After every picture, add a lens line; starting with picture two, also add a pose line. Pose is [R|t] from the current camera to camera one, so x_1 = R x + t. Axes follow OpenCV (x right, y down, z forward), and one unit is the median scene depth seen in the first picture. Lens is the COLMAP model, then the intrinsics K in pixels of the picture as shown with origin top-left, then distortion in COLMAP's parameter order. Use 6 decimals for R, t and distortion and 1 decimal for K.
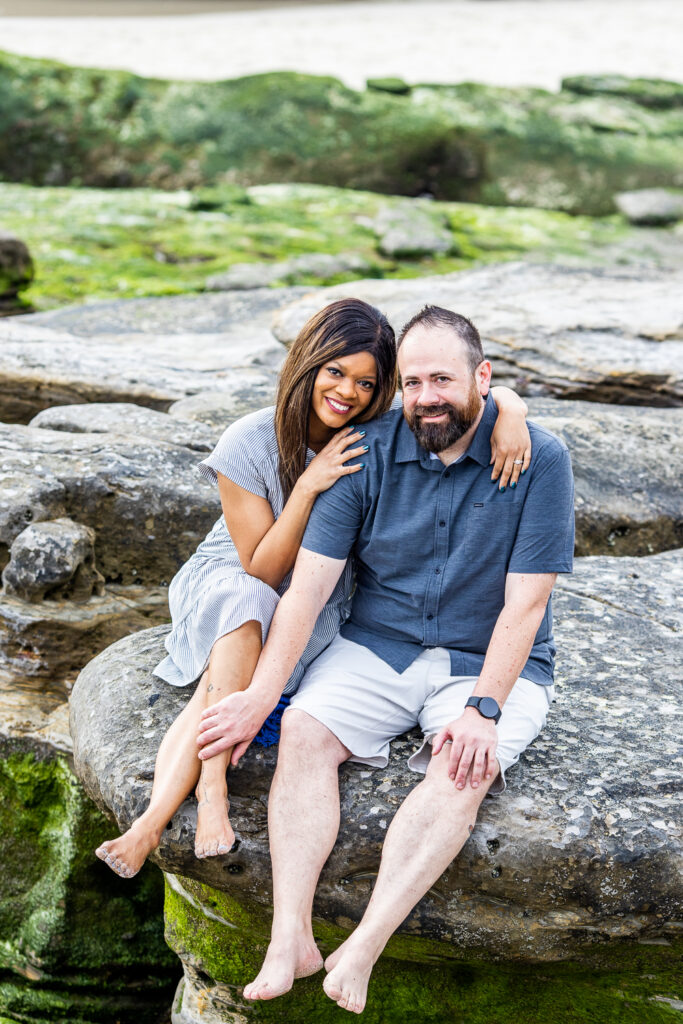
lens RADIAL K [[3901.7, 0, 341.5], [0, 3901.7, 512.0], [0, 0, 1]] dist [-0.057650, 1.617275]
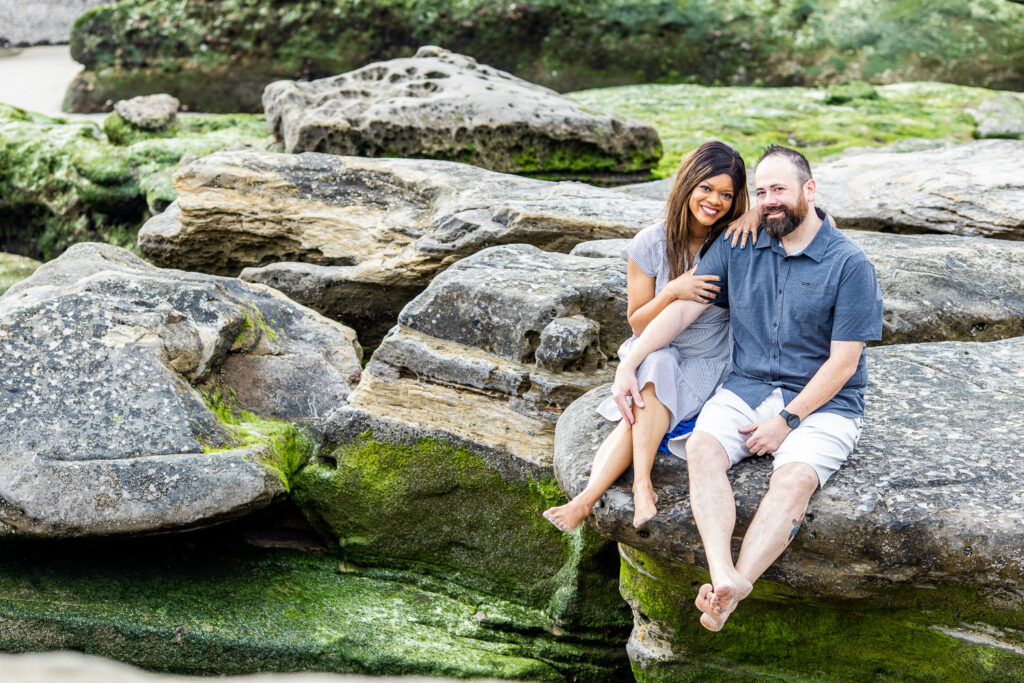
lens RADIAL K [[3901.7, 0, 512.0], [0, 3901.7, 341.5], [0, 0, 1]] dist [-0.057650, 1.617275]
pose [[0.983279, -0.000855, -0.182102, 0.168467], [-0.002458, 0.999836, -0.017963, 0.037608], [0.182088, 0.018110, 0.983116, -0.425413]]
